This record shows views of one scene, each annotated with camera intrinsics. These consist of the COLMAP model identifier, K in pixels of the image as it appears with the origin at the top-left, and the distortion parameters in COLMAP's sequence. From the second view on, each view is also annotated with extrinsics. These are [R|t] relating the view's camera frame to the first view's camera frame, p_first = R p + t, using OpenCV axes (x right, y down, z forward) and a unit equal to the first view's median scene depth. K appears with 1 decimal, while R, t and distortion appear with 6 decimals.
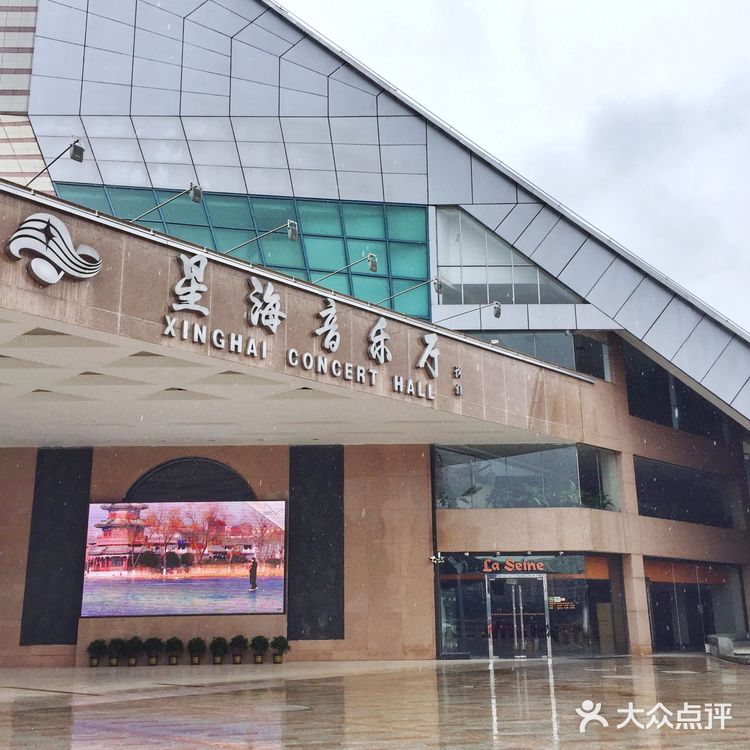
lens RADIAL K [[878.9, 0, 378.7], [0, 878.9, 371.5], [0, 0, 1]] dist [0.060809, 0.000000]
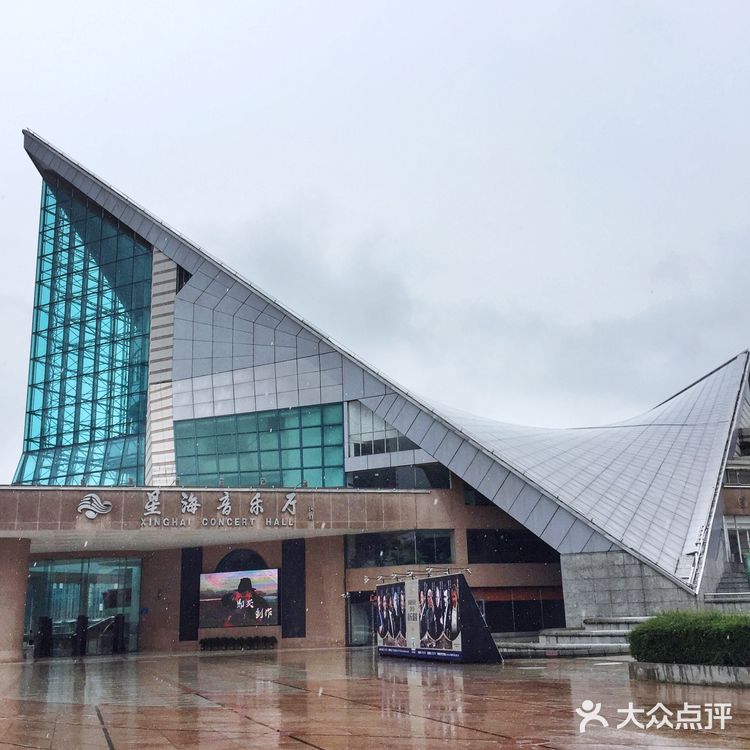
lens RADIAL K [[878.9, 0, 382.5], [0, 878.9, 380.9], [0, 0, 1]] dist [0.060809, 0.000000]
pose [[0.889701, -0.135448, -0.435988, 1.265521], [0.139897, 0.989920, -0.022057, -0.243057], [0.434581, -0.041369, 0.899682, -0.837242]]
